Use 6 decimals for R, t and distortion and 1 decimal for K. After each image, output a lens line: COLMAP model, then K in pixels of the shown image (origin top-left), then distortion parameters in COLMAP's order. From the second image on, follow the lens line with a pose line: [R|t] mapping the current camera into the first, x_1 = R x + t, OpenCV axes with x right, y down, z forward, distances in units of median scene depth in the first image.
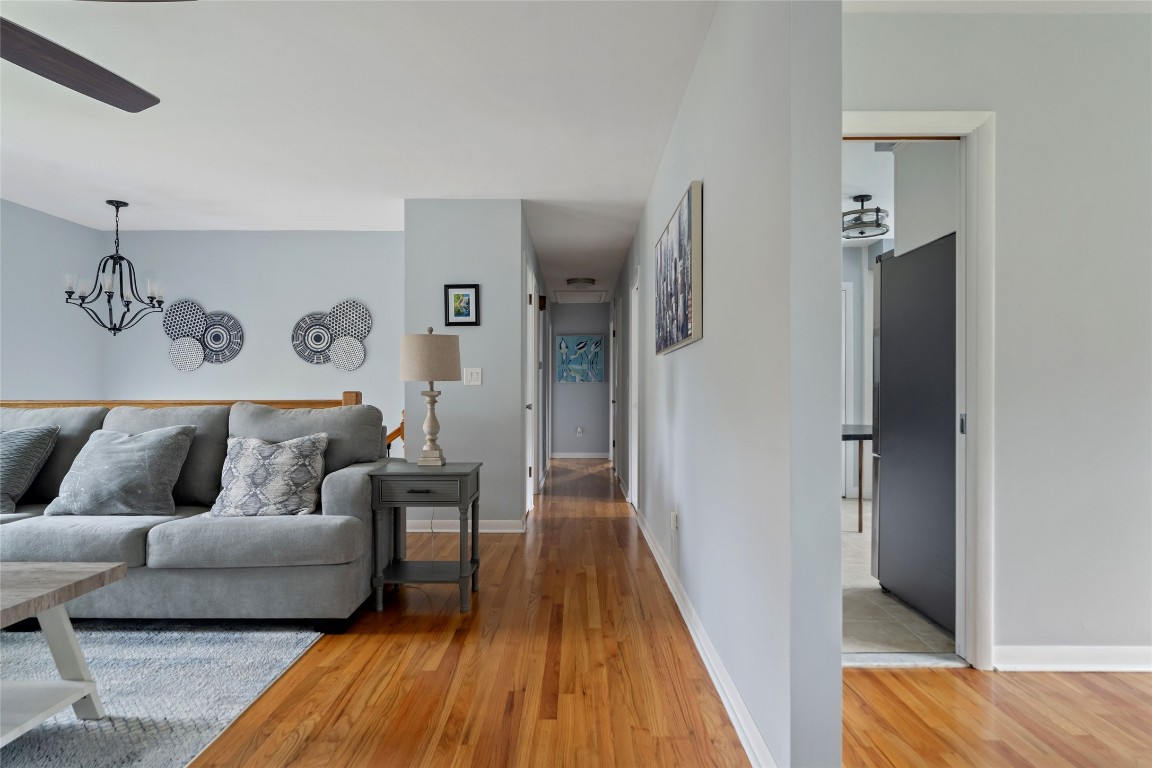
lens RADIAL K [[692.3, 0, 569.2], [0, 692.3, 380.3], [0, 0, 1]] dist [-0.006811, -0.001935]
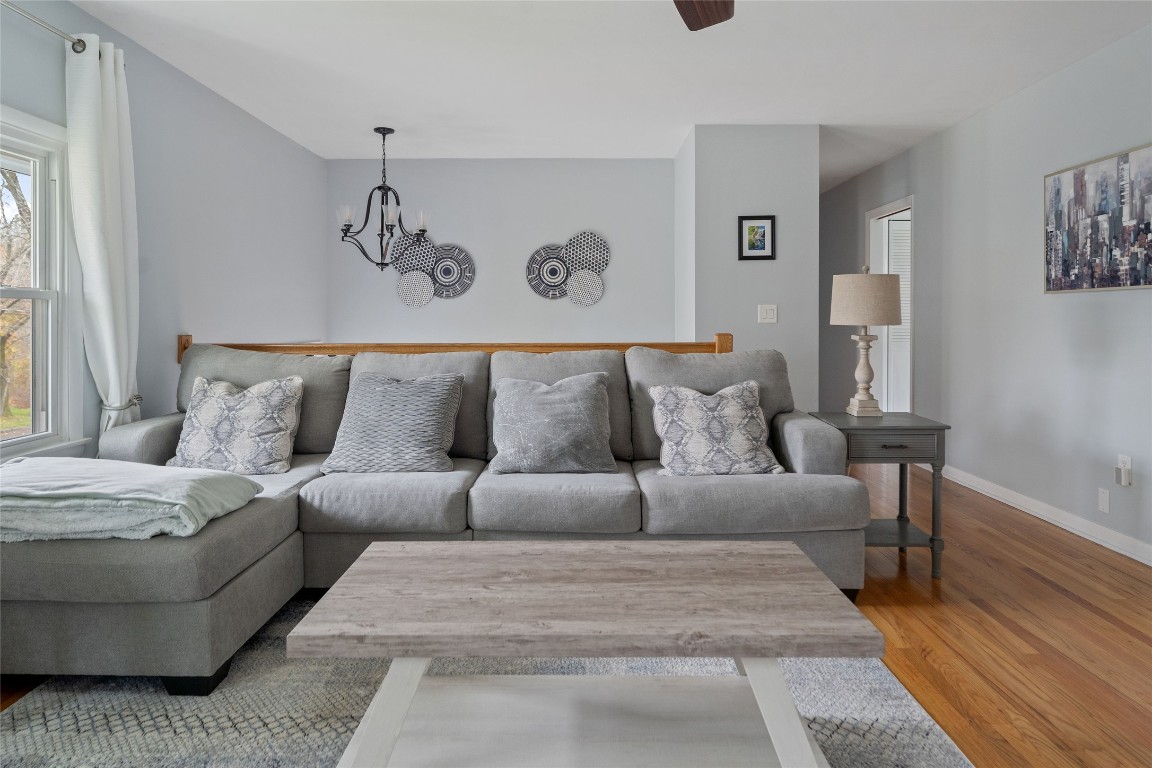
lens RADIAL K [[699.1, 0, 547.8], [0, 699.1, 314.7], [0, 0, 1]] dist [-0.001057, -0.000893]
pose [[0.999799, -0.001497, -0.019994, -0.419411], [0.001766, 0.999908, 0.013454, -0.017508], [0.019972, -0.013486, 0.999710, 0.045069]]
